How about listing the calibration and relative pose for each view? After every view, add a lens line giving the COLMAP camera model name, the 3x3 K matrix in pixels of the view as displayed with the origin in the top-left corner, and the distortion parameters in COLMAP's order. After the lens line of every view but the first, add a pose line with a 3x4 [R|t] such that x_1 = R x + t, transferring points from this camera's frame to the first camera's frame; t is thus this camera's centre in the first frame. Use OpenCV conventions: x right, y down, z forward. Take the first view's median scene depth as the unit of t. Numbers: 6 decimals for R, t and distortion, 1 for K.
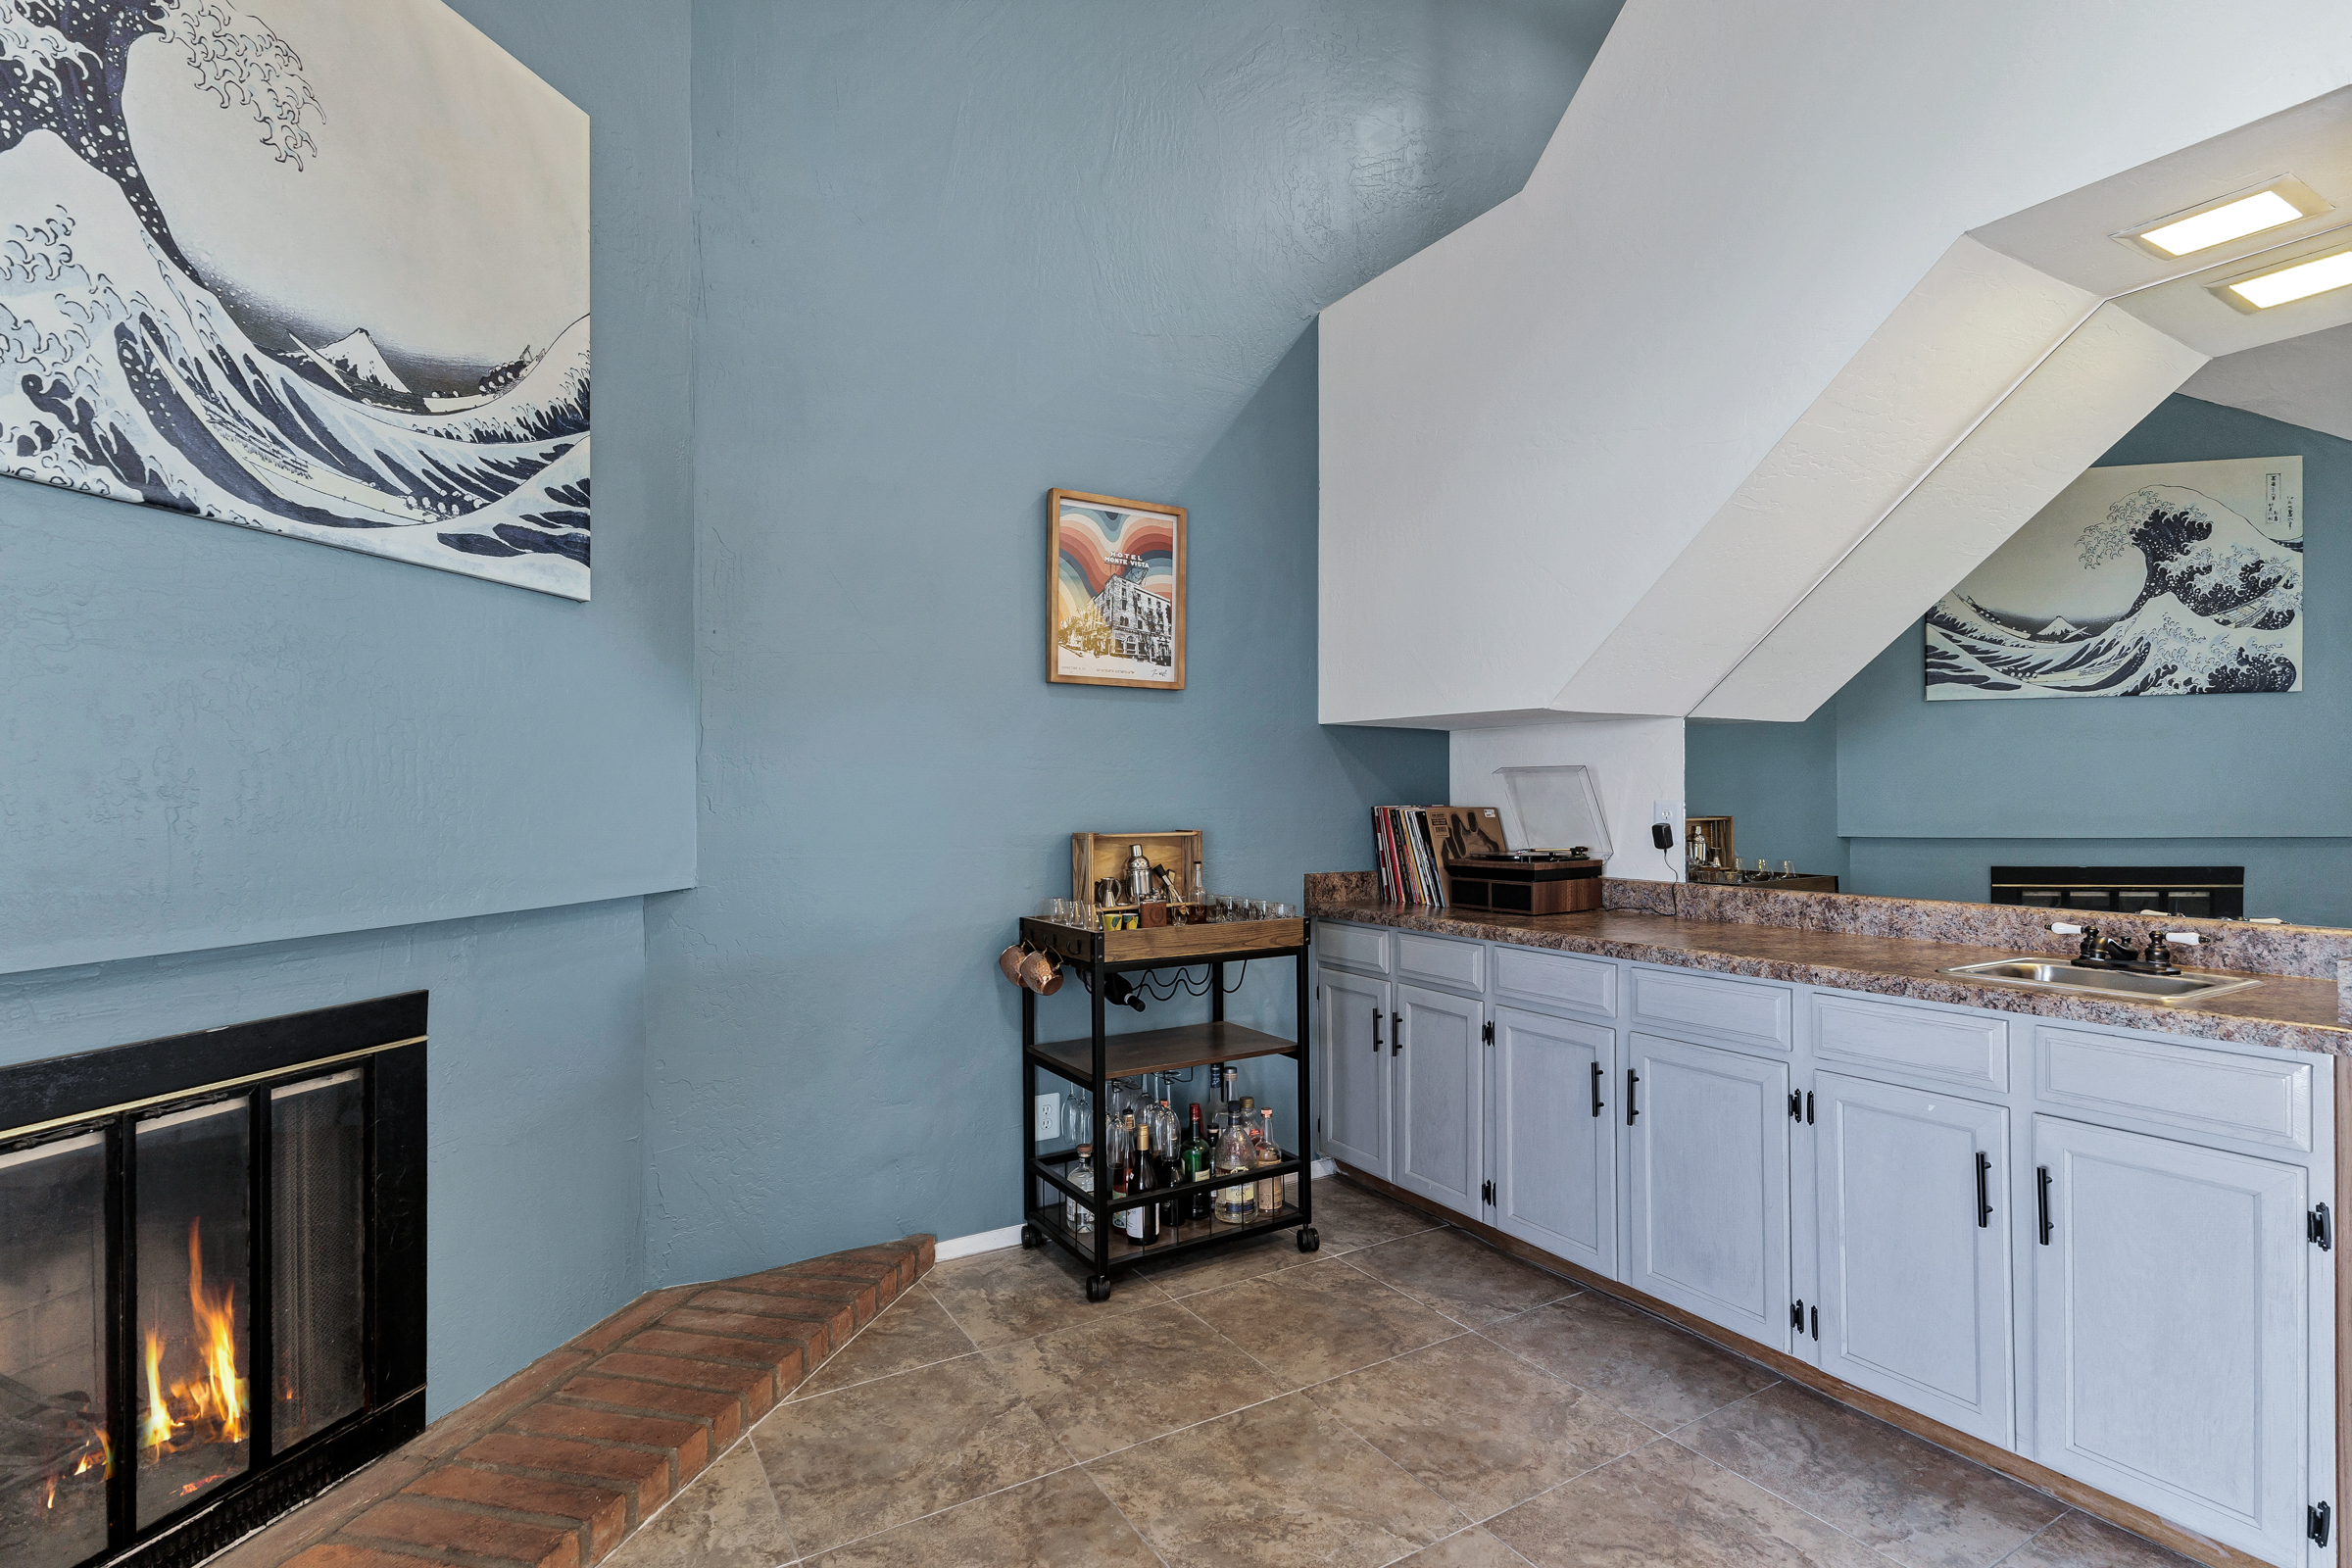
lens RADIAL K [[1112.8, 0, 1173.3], [0, 1112.8, 797.5], [0, 0, 1]] dist [0.001740, -0.000725]
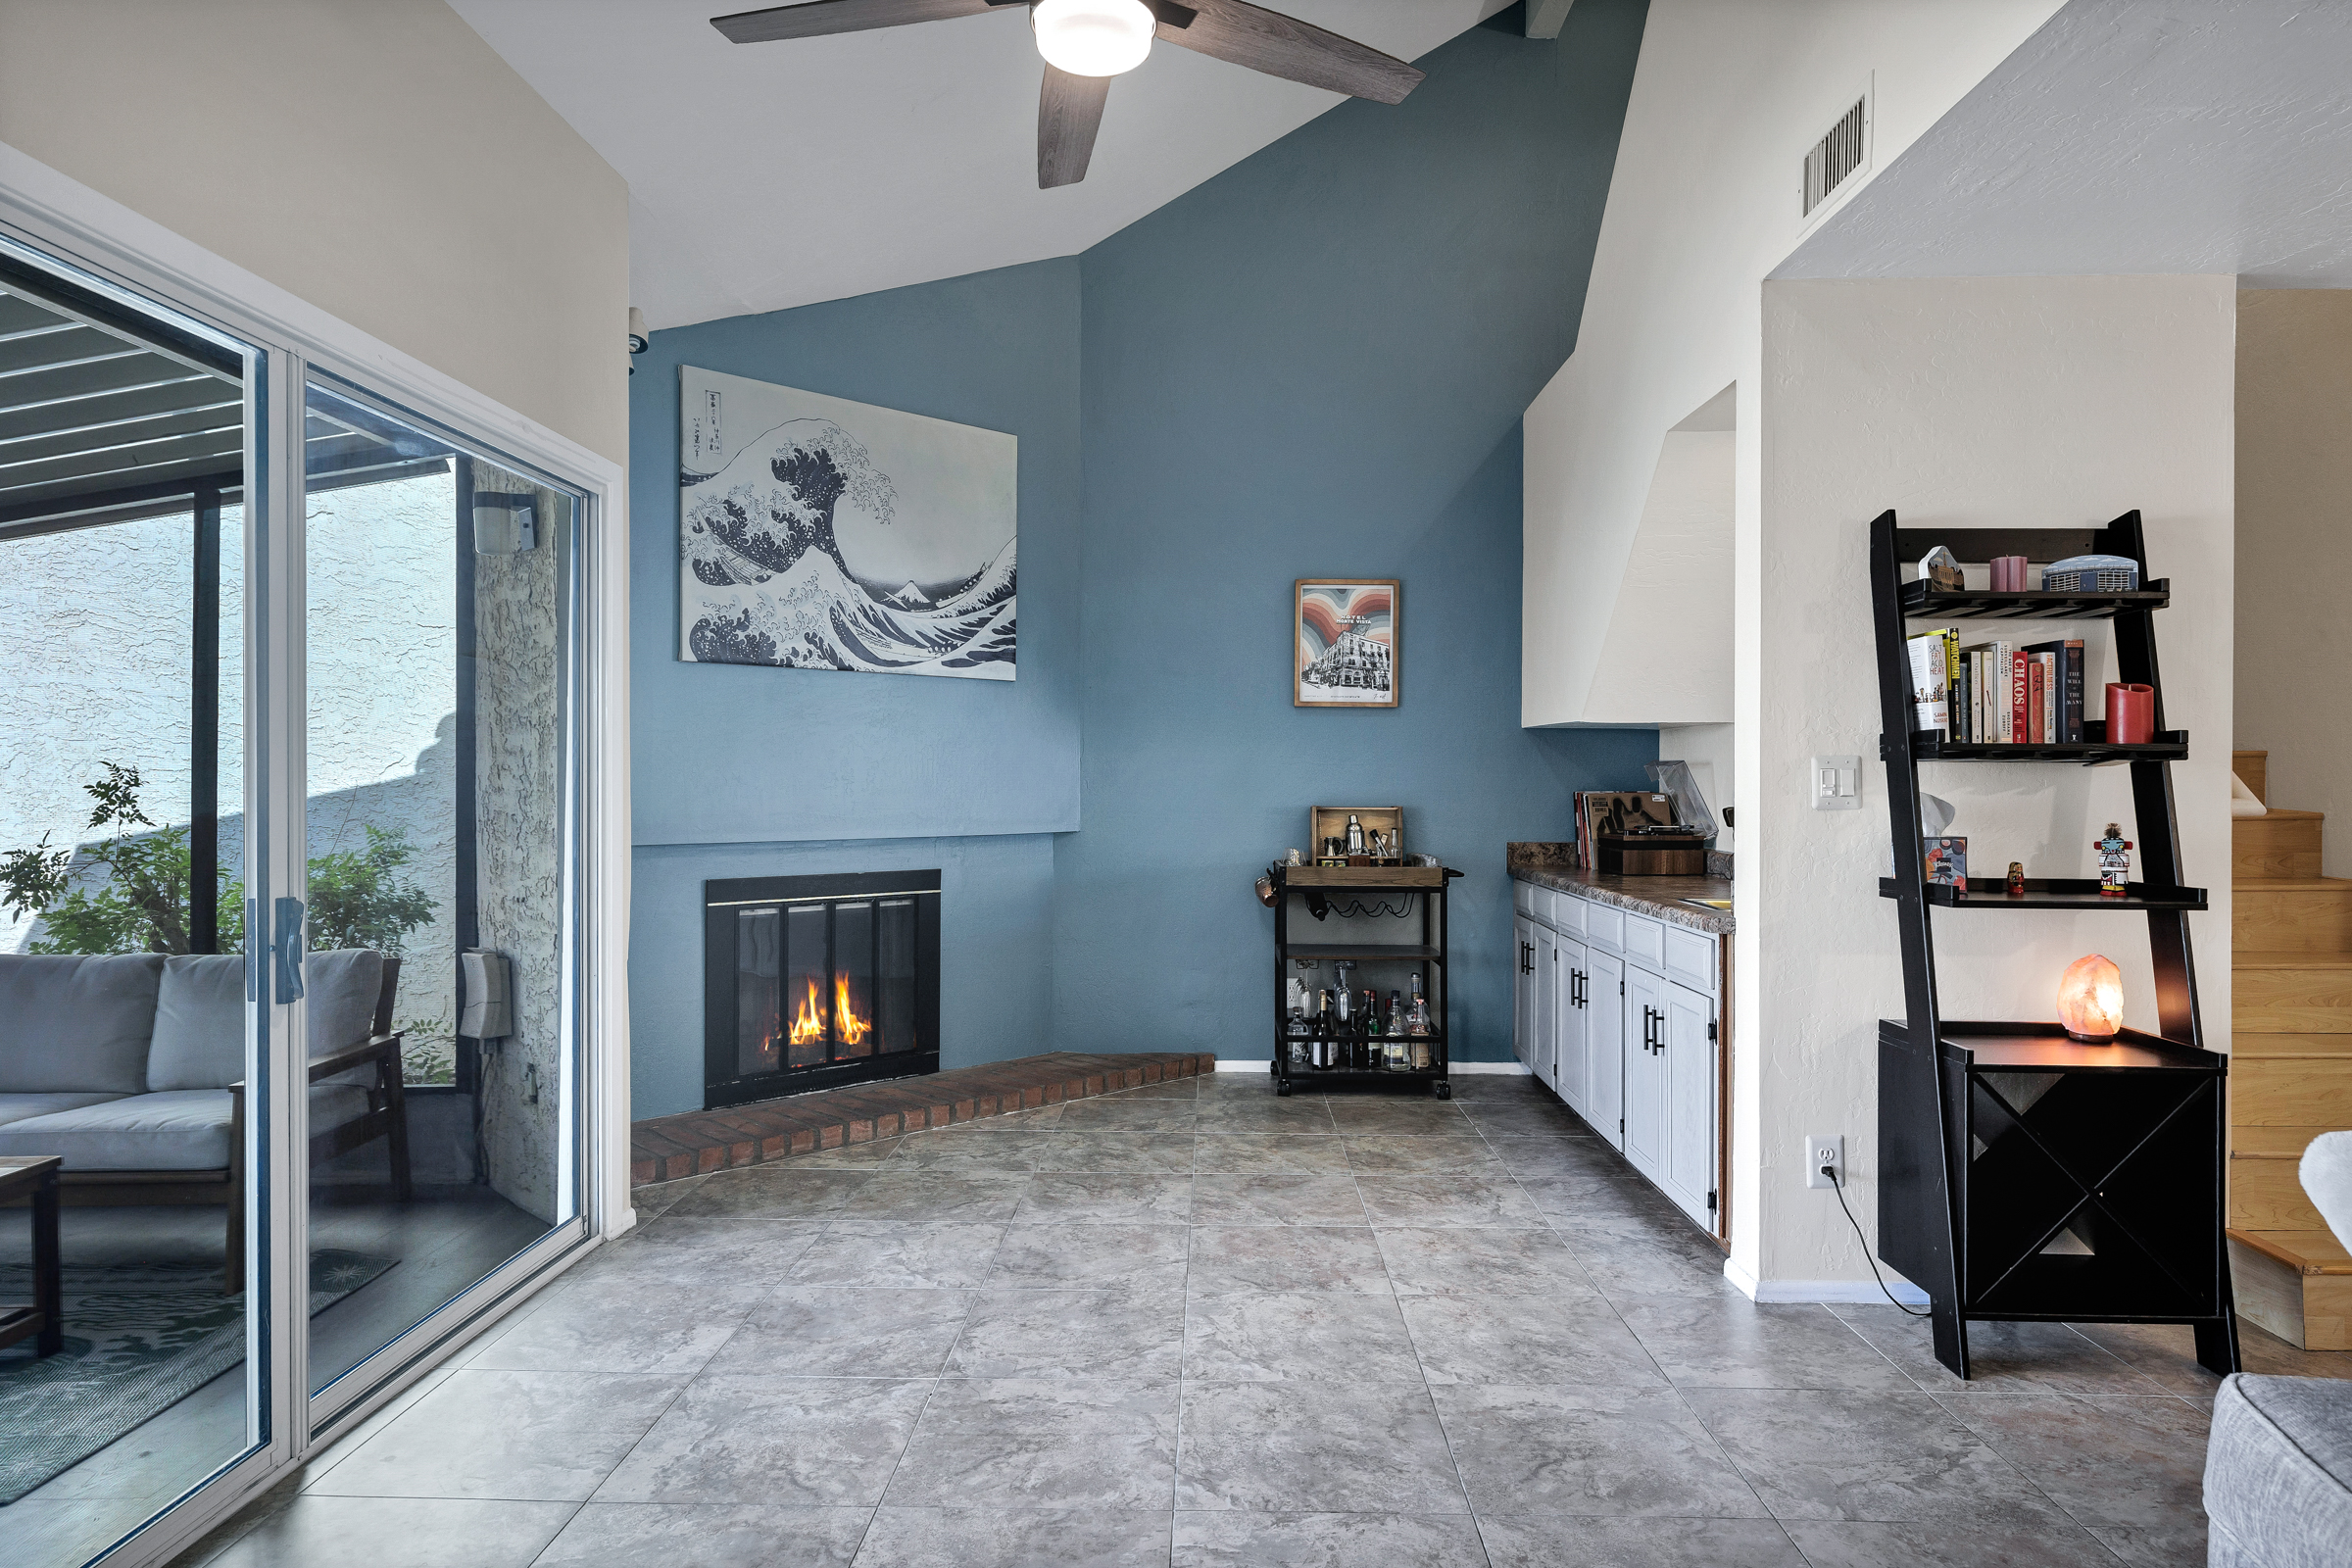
lens RADIAL K [[1375.9, 0, 1176.0], [0, 1375.9, 784.0], [0, 0, 1]] dist [0.003081, 0.000910]
pose [[0.839071, 0.007364, -0.543973, 1.108877], [-0.007549, 0.999970, 0.001893, -0.000705], [0.543970, 0.002518, 0.839101, -0.948411]]
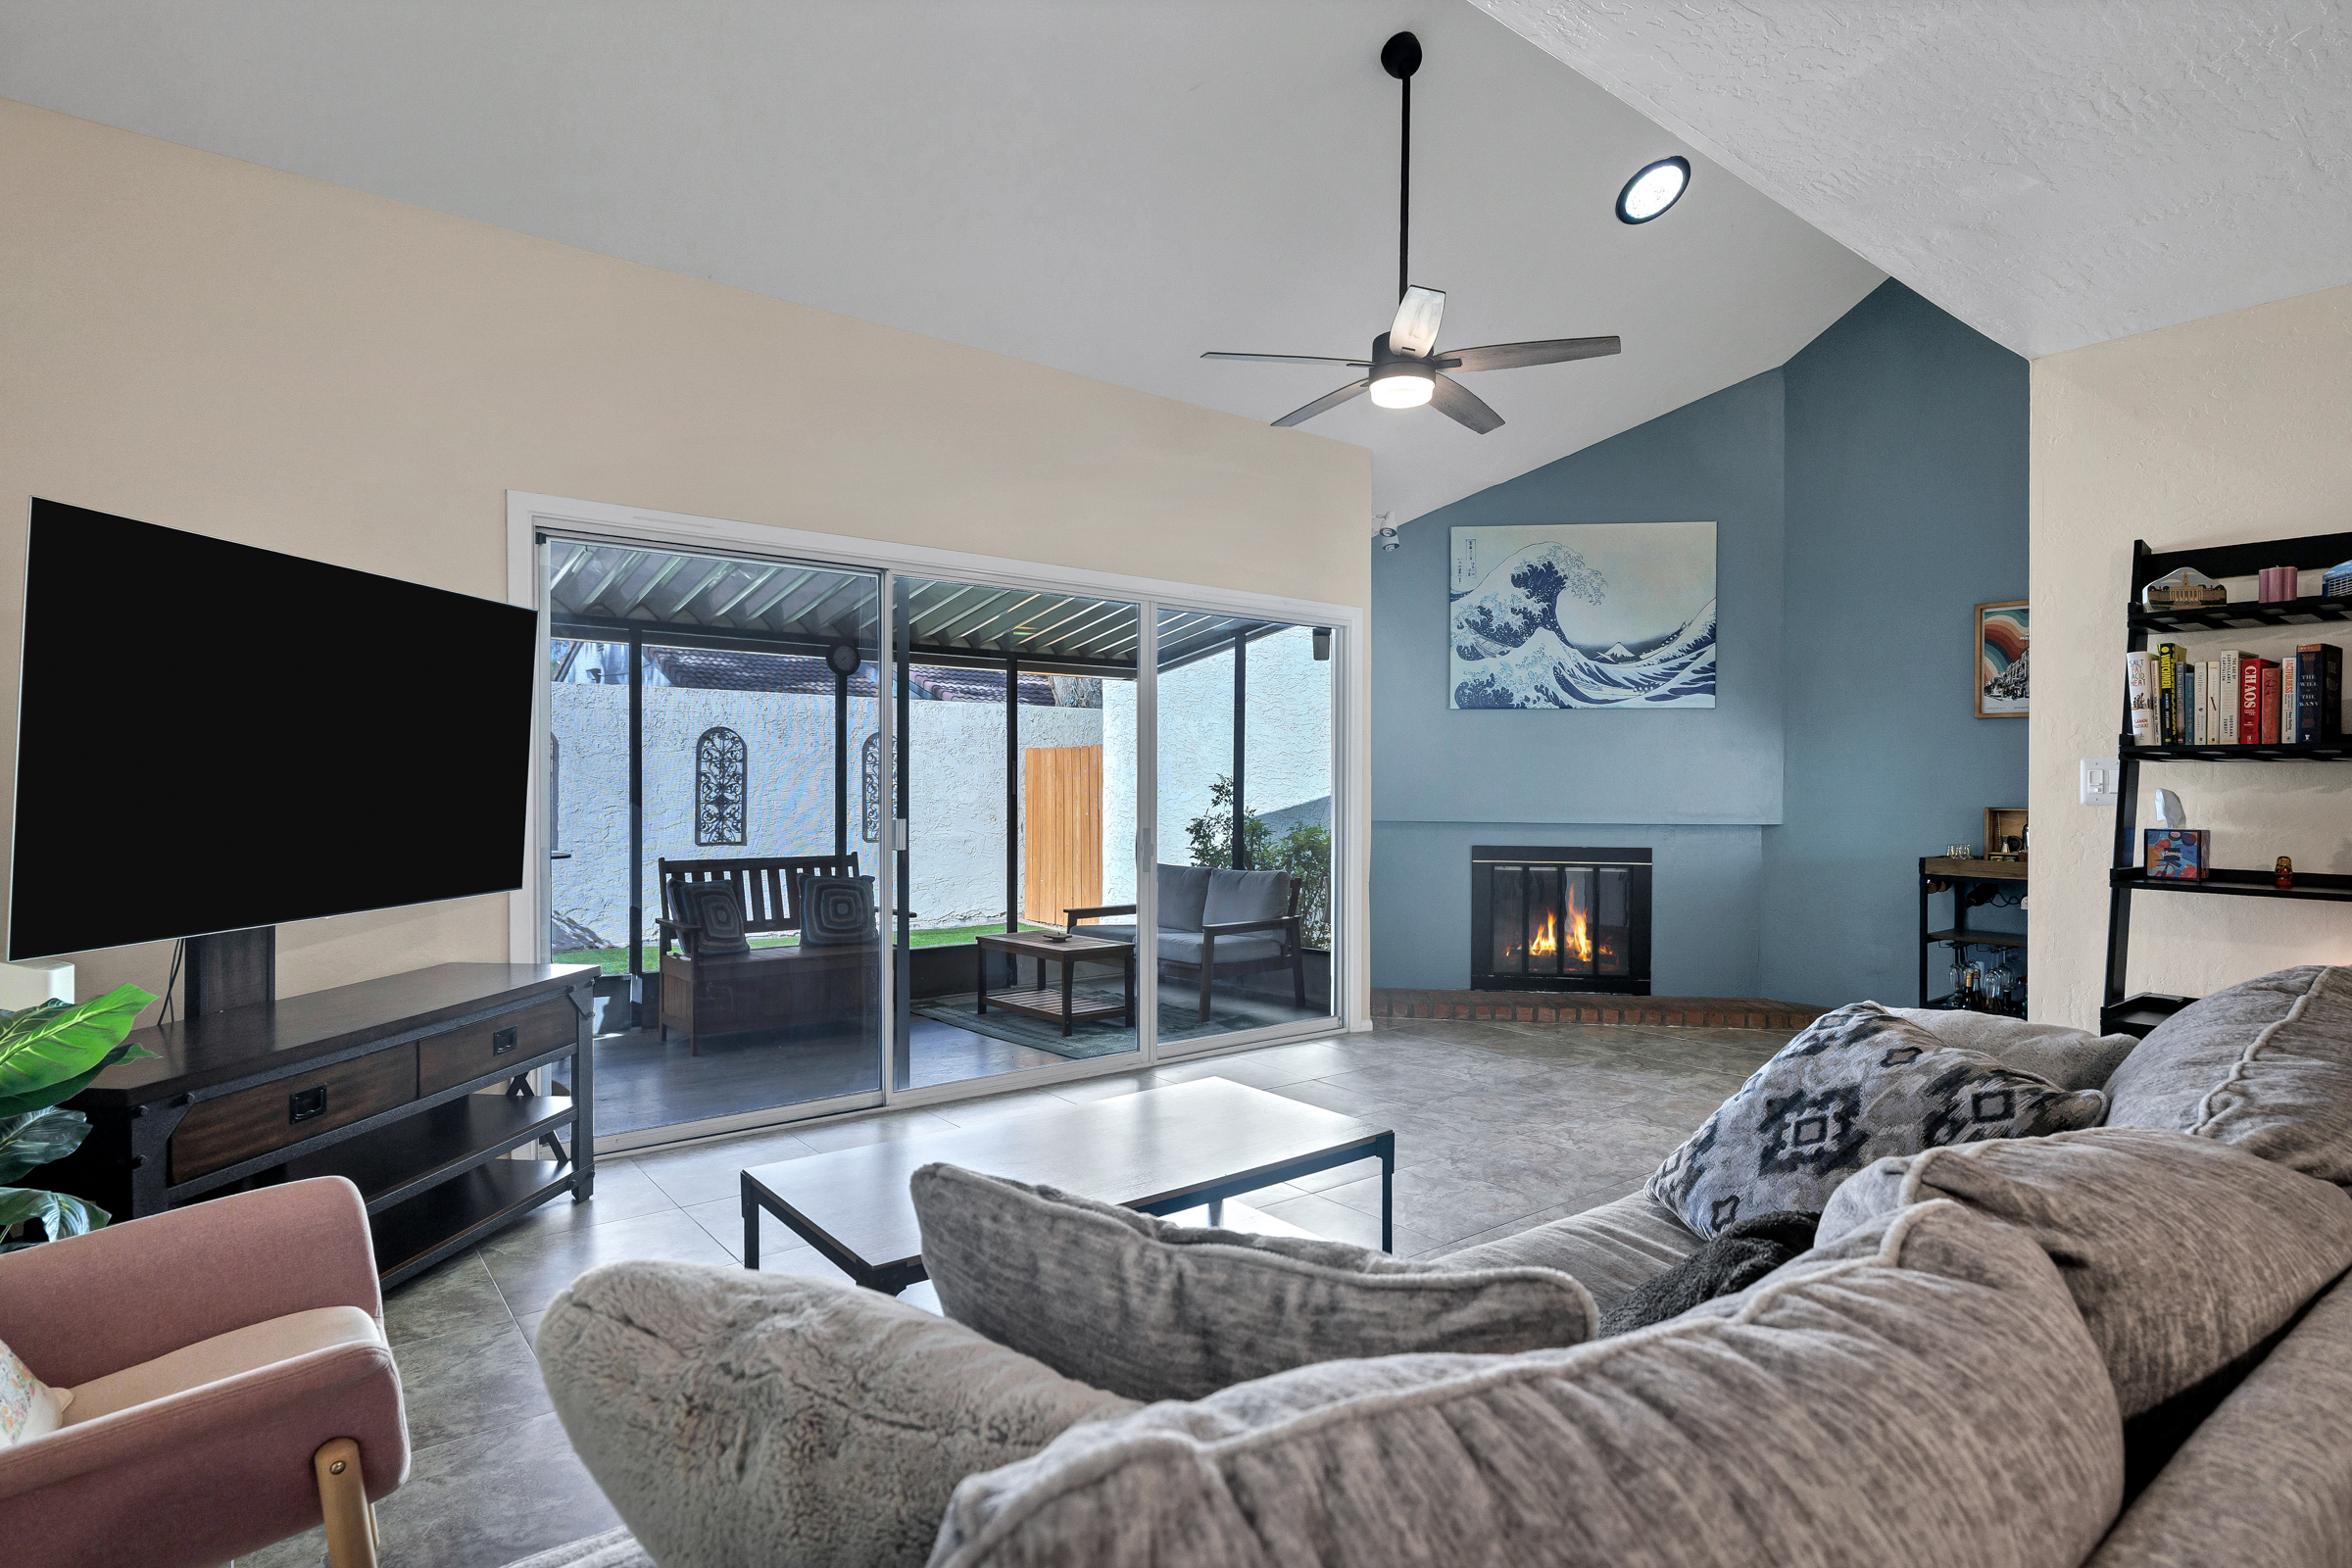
lens RADIAL K [[1216.7, 0, 1163.3], [0, 1216.7, 787.7], [0, 0, 1]] dist [-0.000163, -0.000043]
pose [[0.111792, 0.006650, -0.993709, 2.289123], [-0.010045, 0.999934, 0.005561, 0.007029], [0.993681, 0.009360, 0.111852, -0.631722]]
